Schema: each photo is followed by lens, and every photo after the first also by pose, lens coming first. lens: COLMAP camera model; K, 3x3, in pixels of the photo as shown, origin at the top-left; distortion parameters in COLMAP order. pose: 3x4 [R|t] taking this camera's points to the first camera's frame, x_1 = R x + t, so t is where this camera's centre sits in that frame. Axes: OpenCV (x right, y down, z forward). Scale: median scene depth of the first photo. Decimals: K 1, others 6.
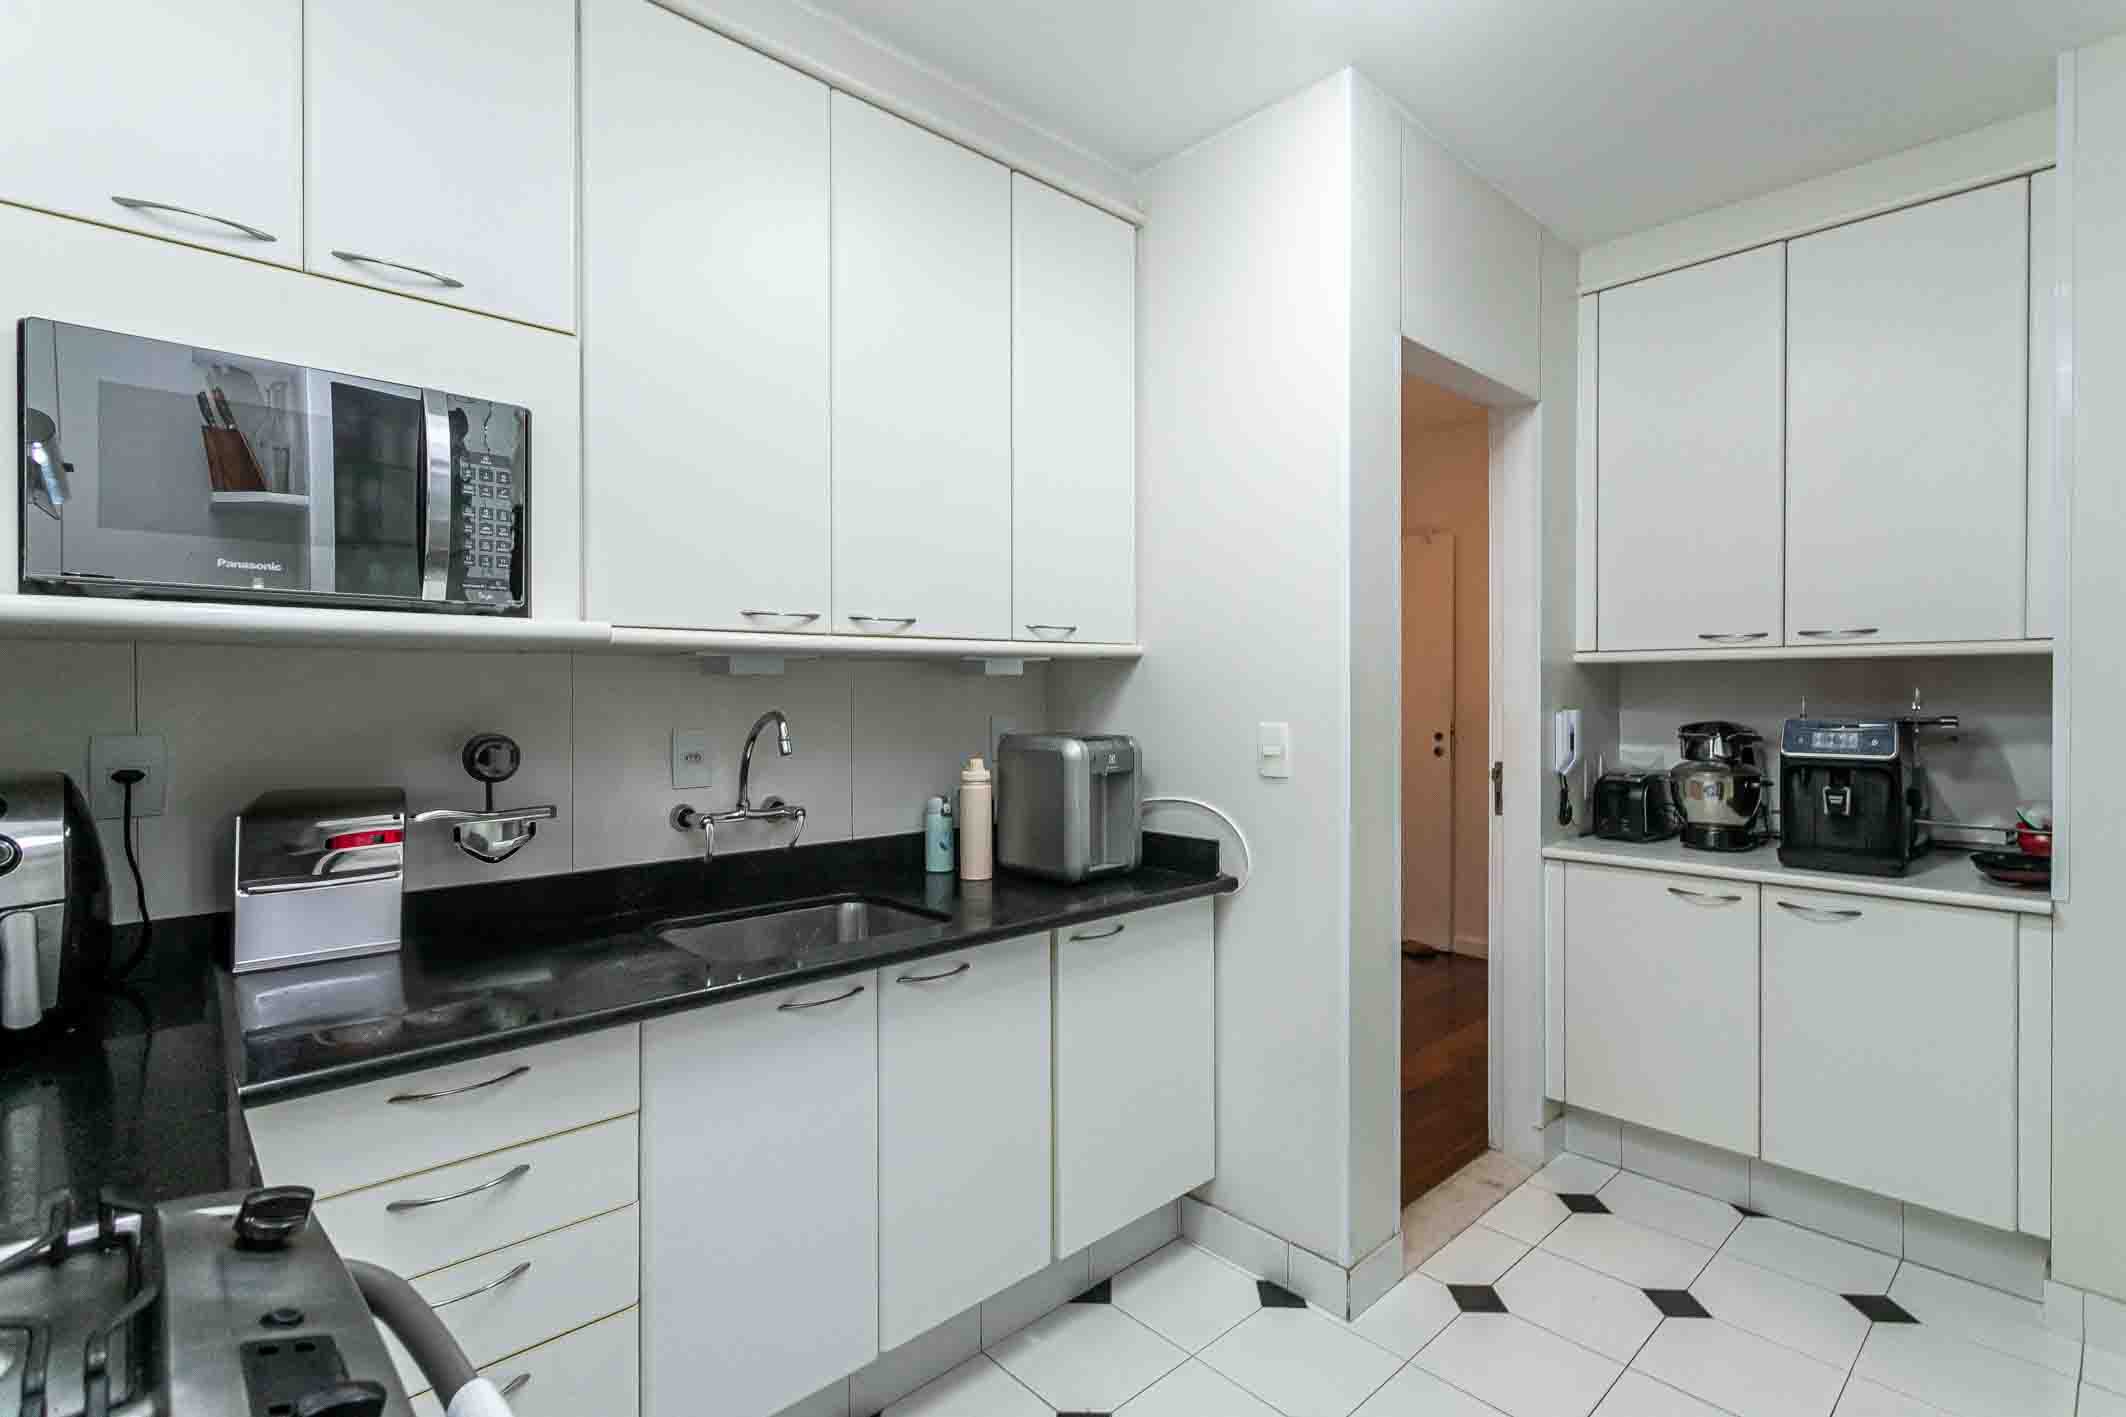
lens RADIAL K [[1016.9, 0, 1068.6], [0, 1016.9, 695.8], [0, 0, 1]] dist [0.008091, 0.003208]
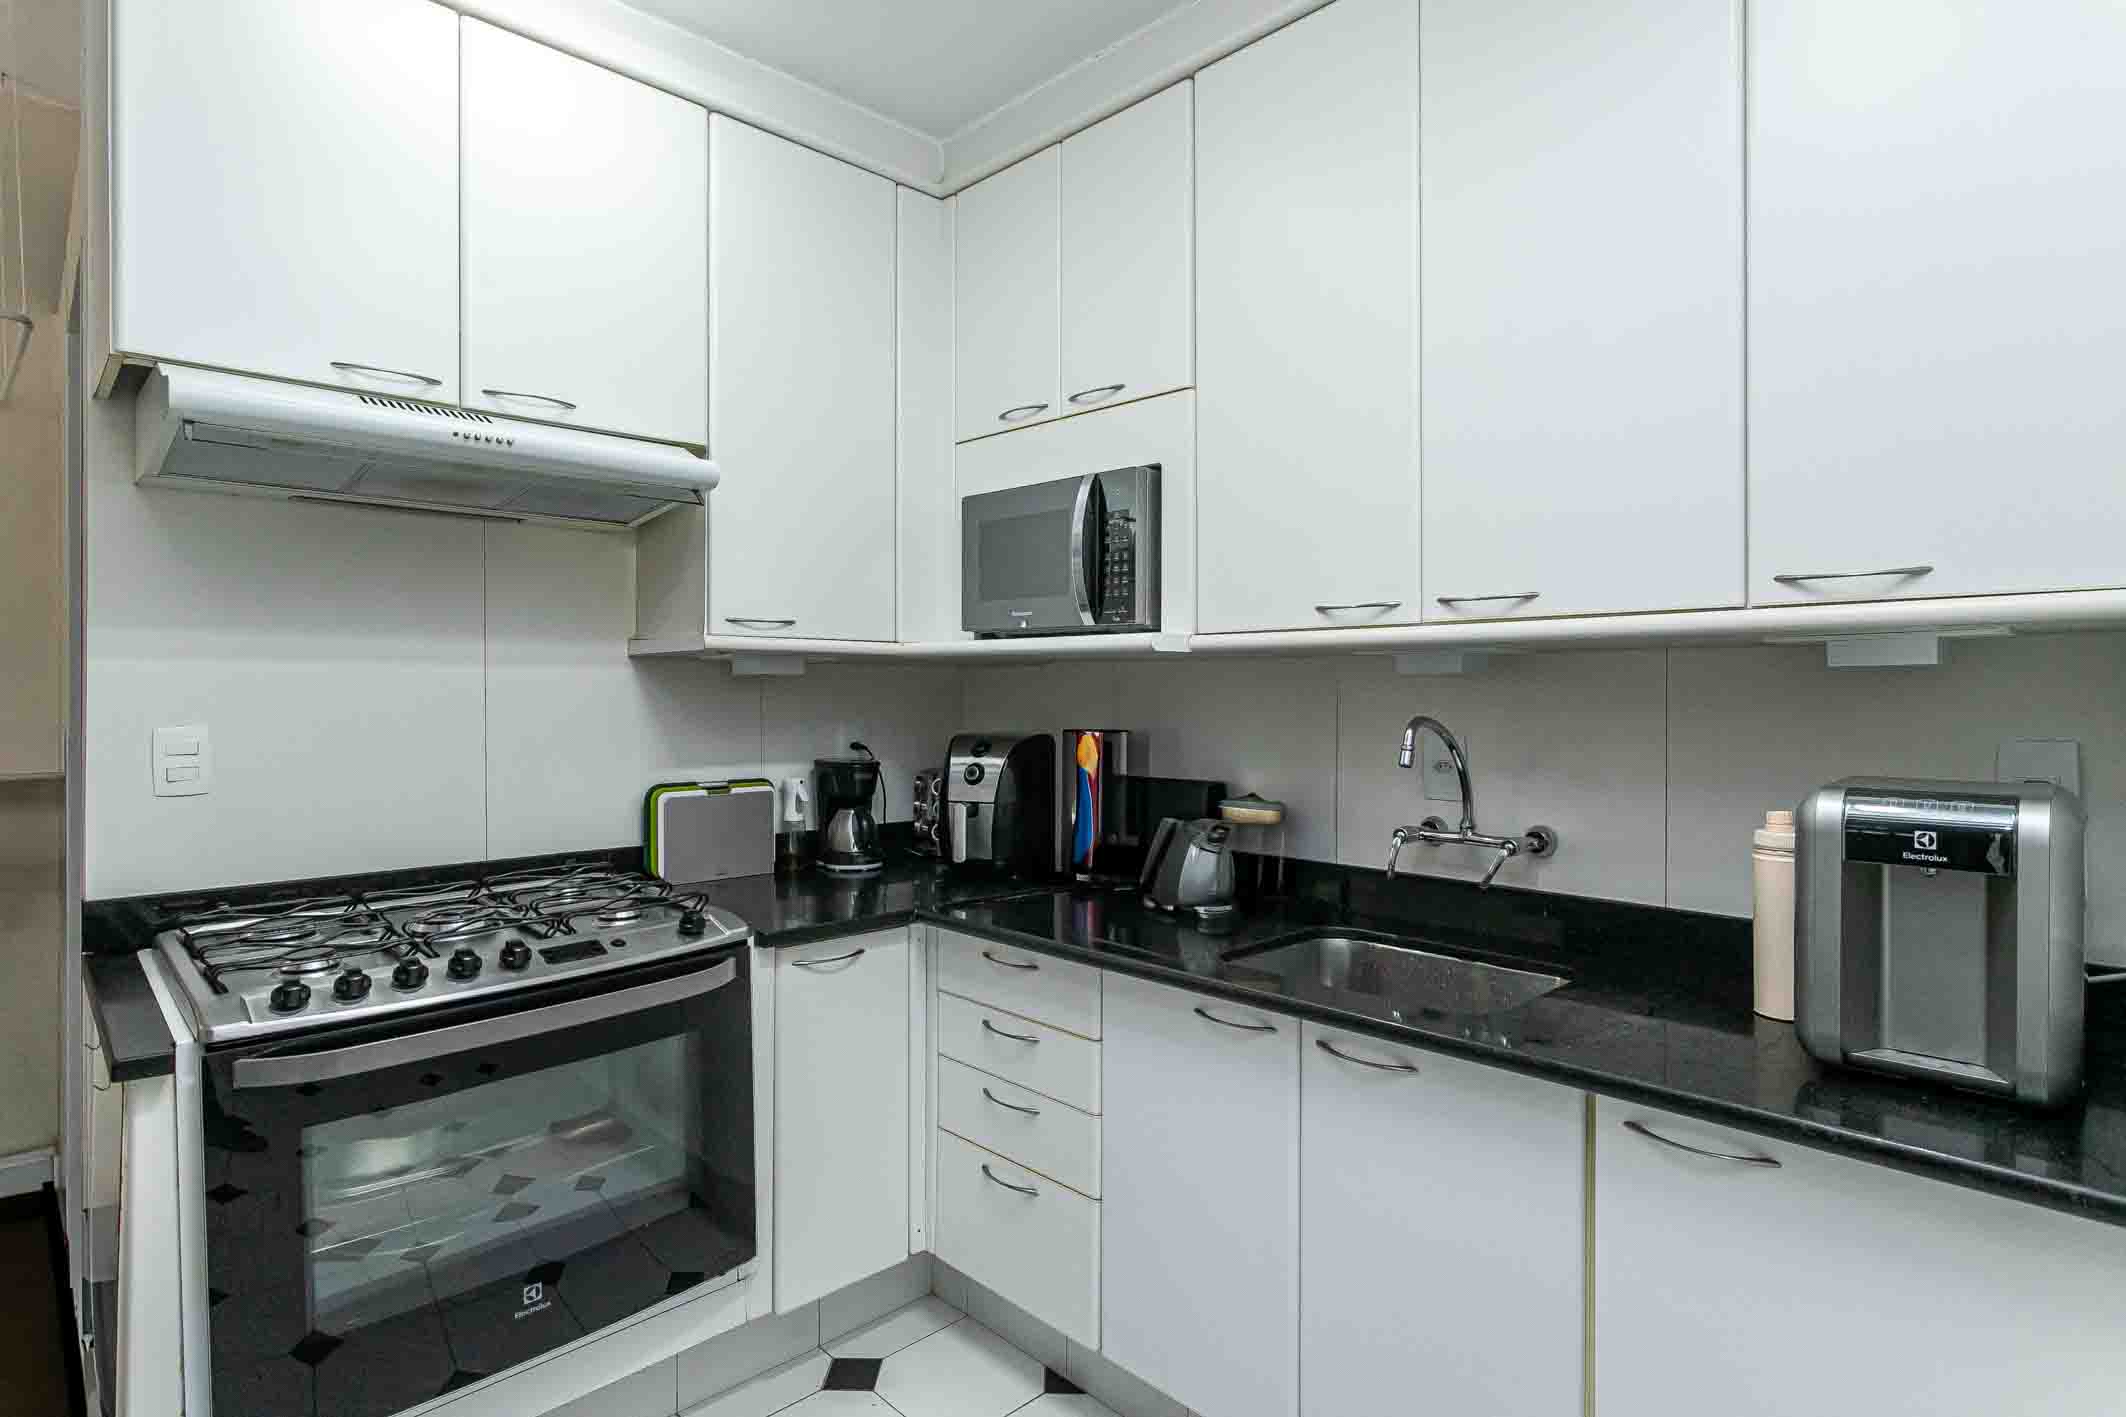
lens RADIAL K [[1089.6, 0, 1066.6], [0, 1089.6, 701.6], [0, 0, 1]] dist [-0.001225, -0.000278]
pose [[0.024072, 0.009304, -0.999667, 0.707923], [-0.011373, 0.999895, 0.009032, -0.002745], [0.999646, 0.011152, 0.024175, 0.771773]]
